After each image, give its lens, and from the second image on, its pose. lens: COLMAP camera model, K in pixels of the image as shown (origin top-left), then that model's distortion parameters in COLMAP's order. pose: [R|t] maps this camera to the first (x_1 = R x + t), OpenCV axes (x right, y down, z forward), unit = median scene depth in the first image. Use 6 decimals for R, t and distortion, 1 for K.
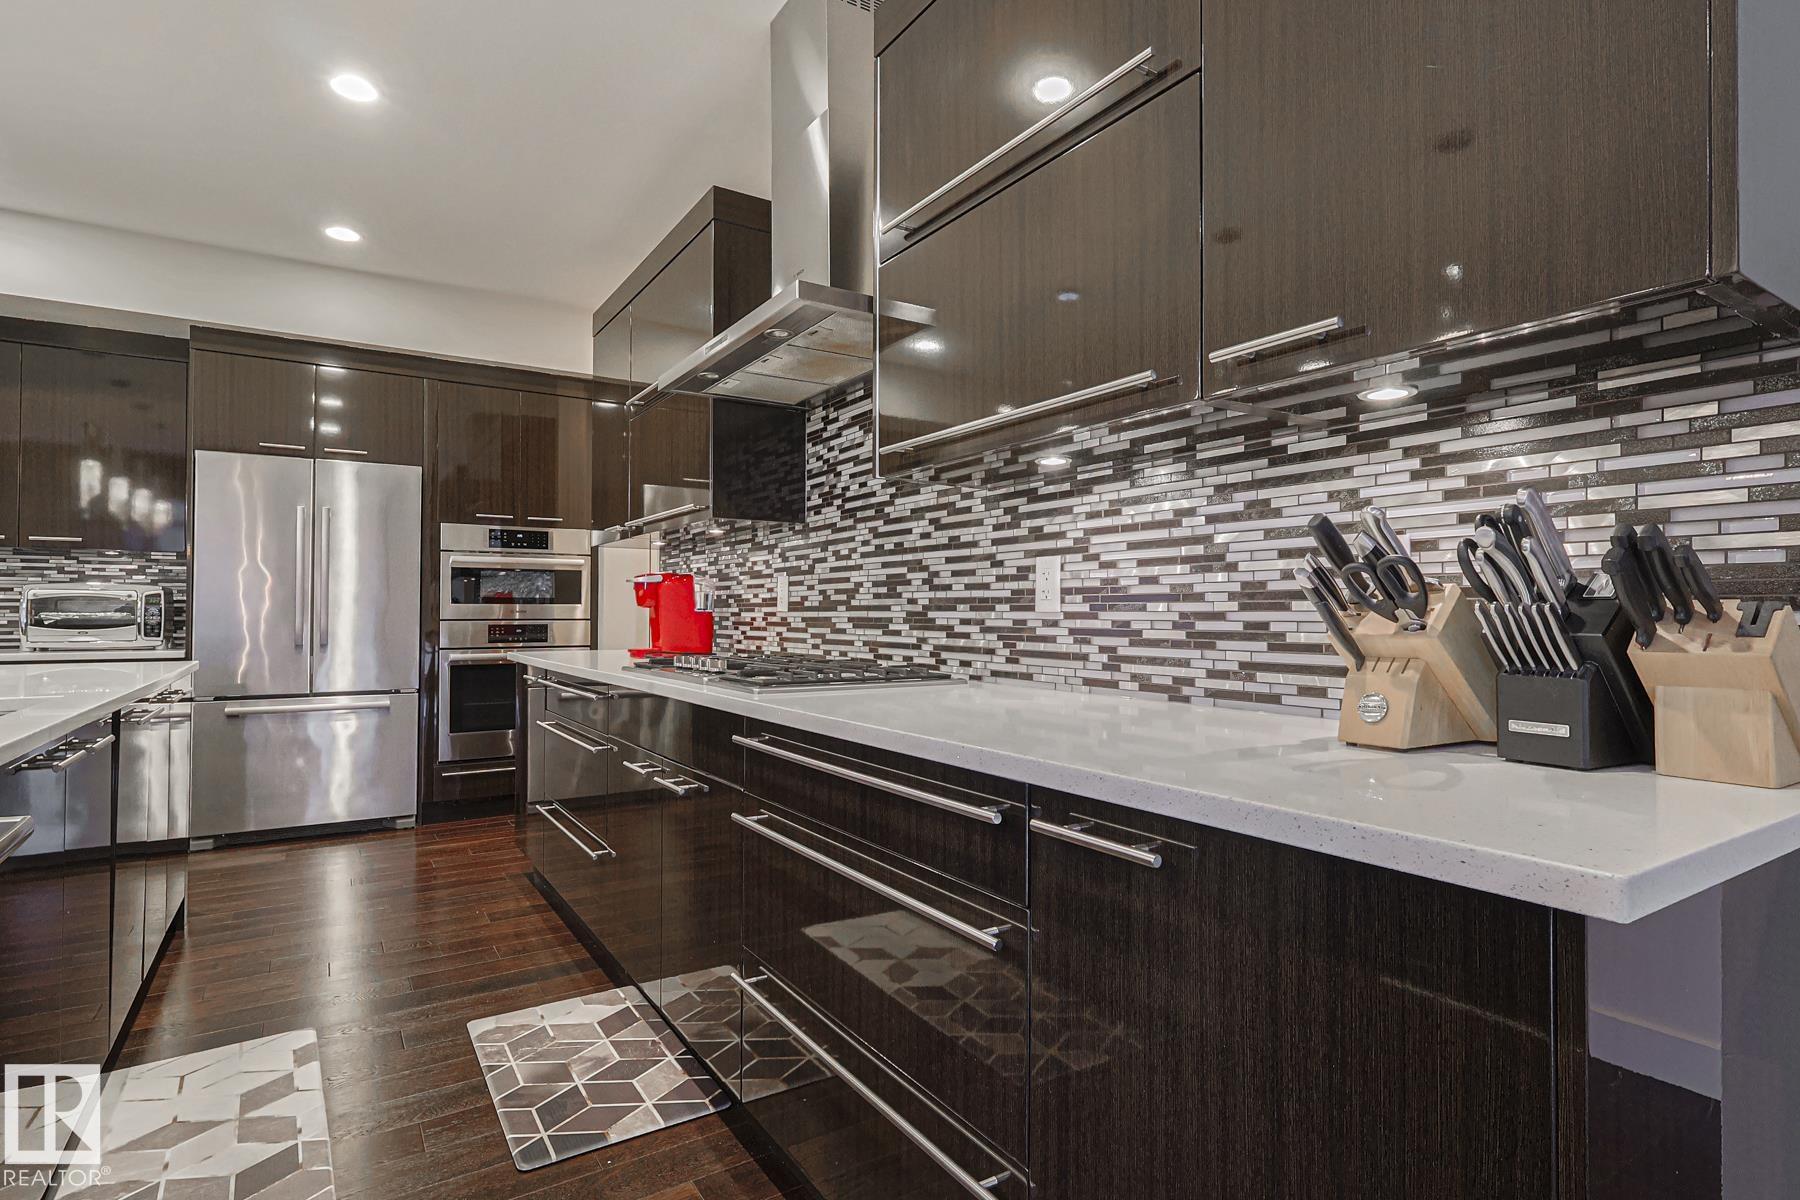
lens RADIAL K [[887.3, 0, 898.1], [0, 887.3, 607.0], [0, 0, 1]] dist [0.000476, -0.000656]
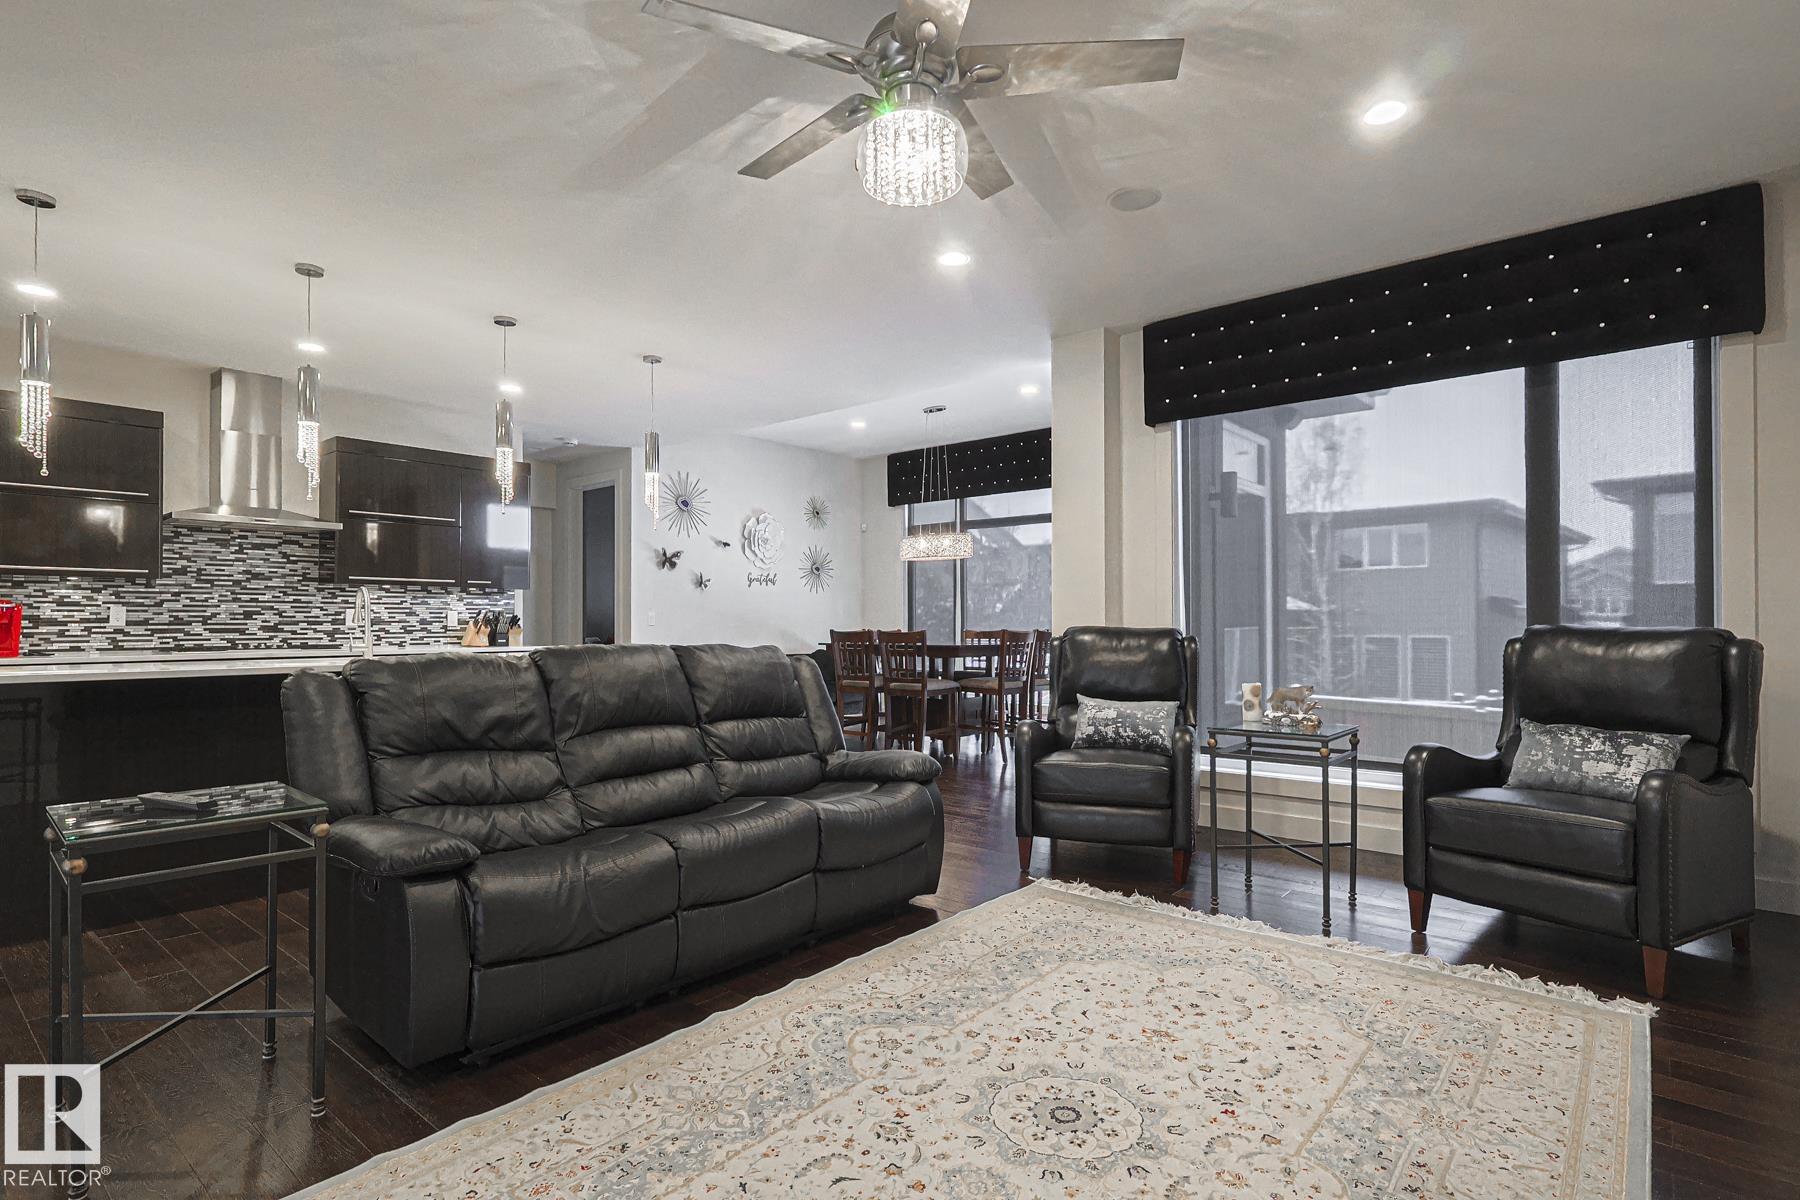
lens RADIAL K [[887.3, 0, 898.6], [0, 887.3, 607.1], [0, 0, 1]] dist [0.000476, -0.000656]
pose [[-0.285357, 0.012724, 0.958337, -3.167921], [-0.009000, 0.999832, -0.015955, -0.025234], [-0.958379, -0.013178, -0.285195, -0.028957]]
